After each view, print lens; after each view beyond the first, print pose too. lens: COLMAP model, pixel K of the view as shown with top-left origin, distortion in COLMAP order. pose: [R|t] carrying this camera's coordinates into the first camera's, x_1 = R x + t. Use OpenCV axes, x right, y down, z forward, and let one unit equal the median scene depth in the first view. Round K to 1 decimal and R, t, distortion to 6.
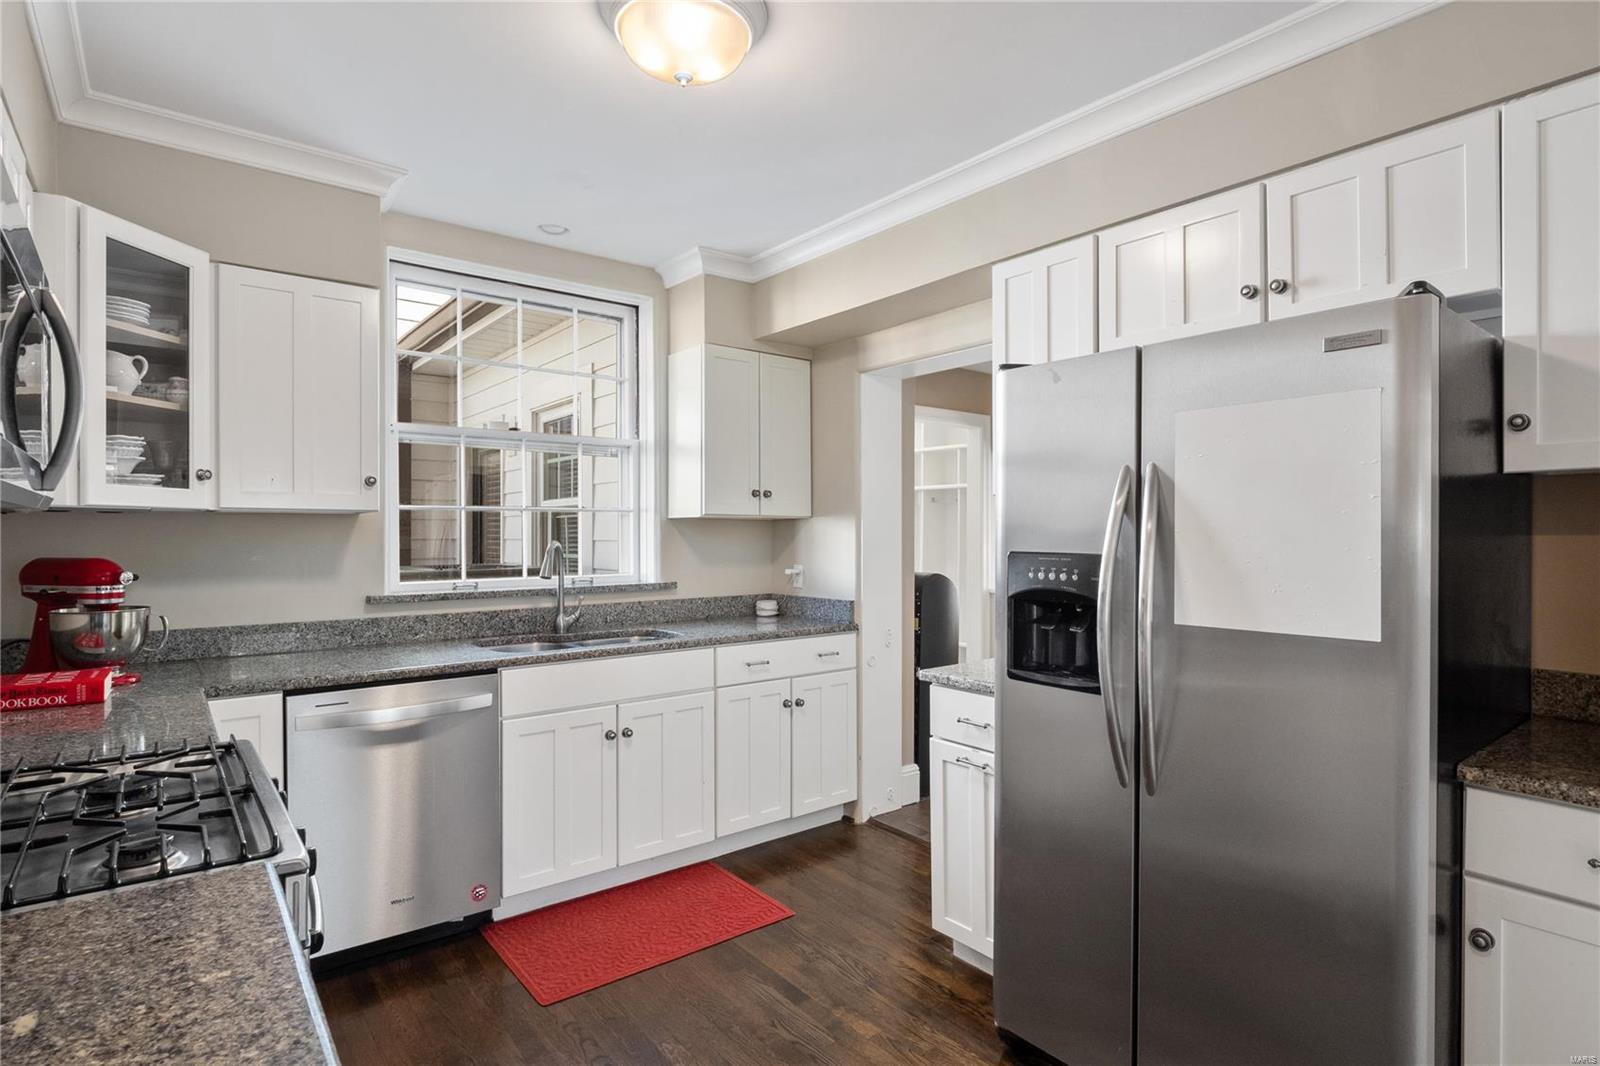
lens RADIAL K [[816.9, 0, 801.0], [0, 816.9, 528.5], [0, 0, 1]] dist [-0.001086, 0.001023]
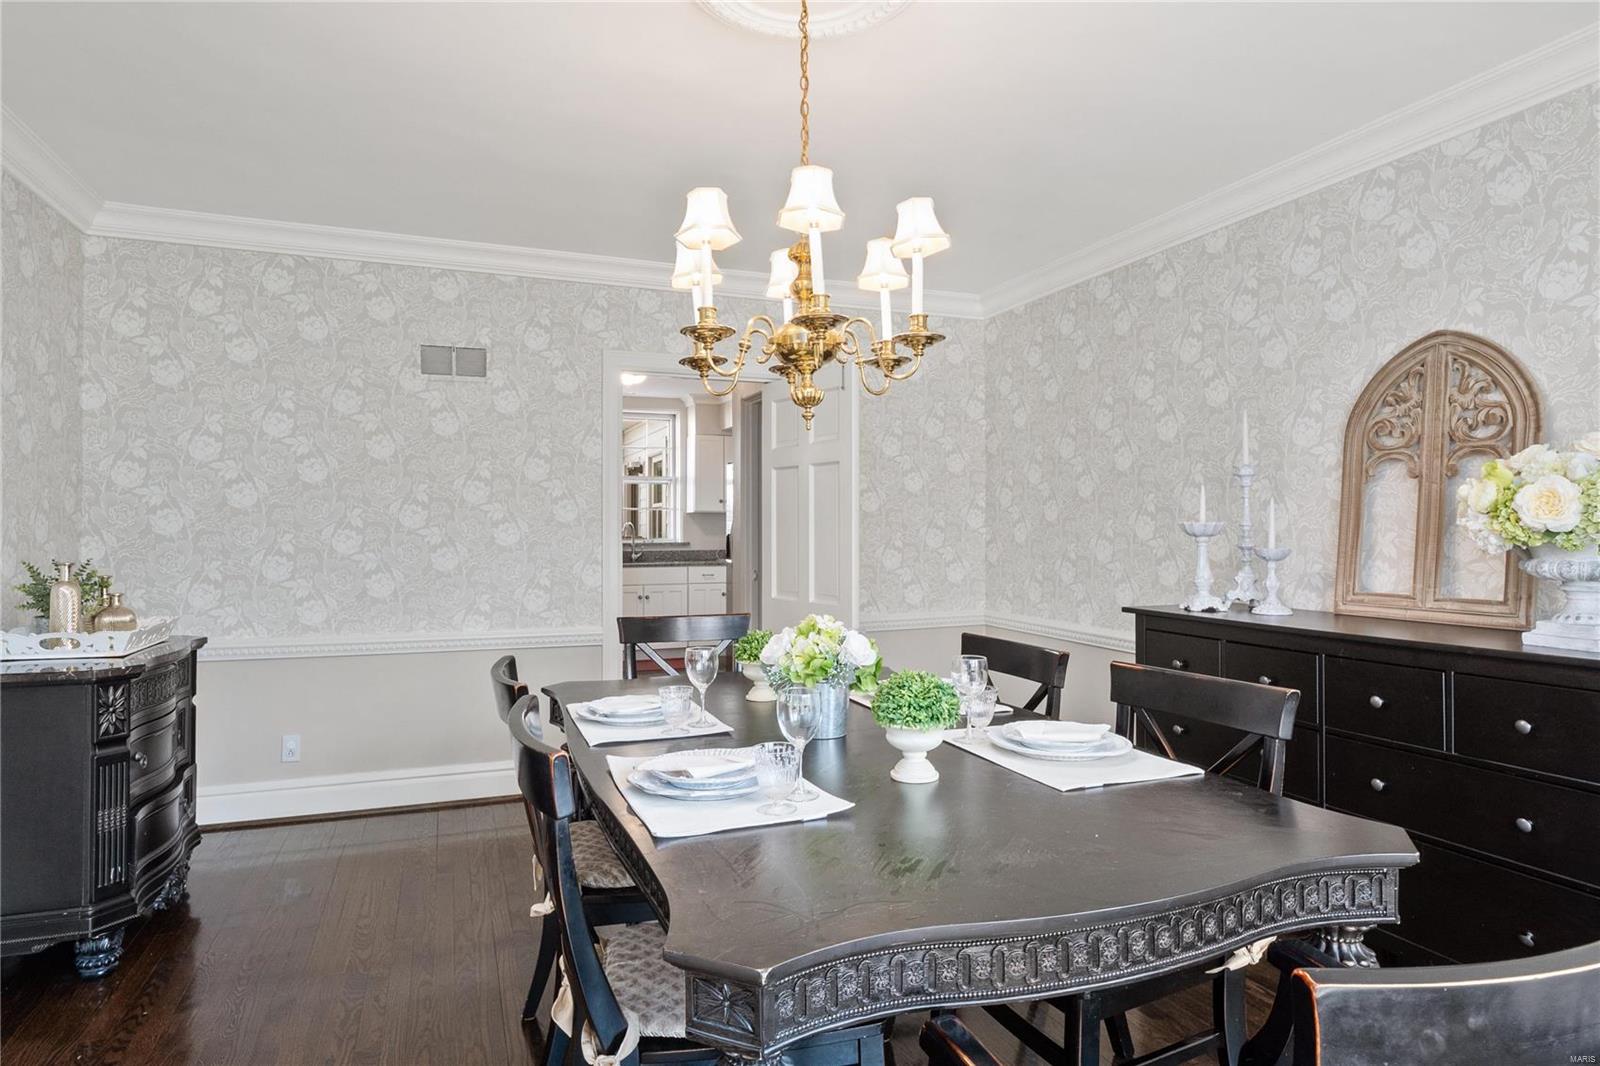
lens RADIAL K [[906.7, 0, 798.8], [0, 906.7, 532.0], [0, 0, 1]] dist [0.002118, 0.000307]
pose [[0.955990, -0.001231, -0.293395, 0.809380], [0.001342, 0.999999, 0.000176, 0.037754], [0.293395, -0.000562, 0.955991, -1.176632]]
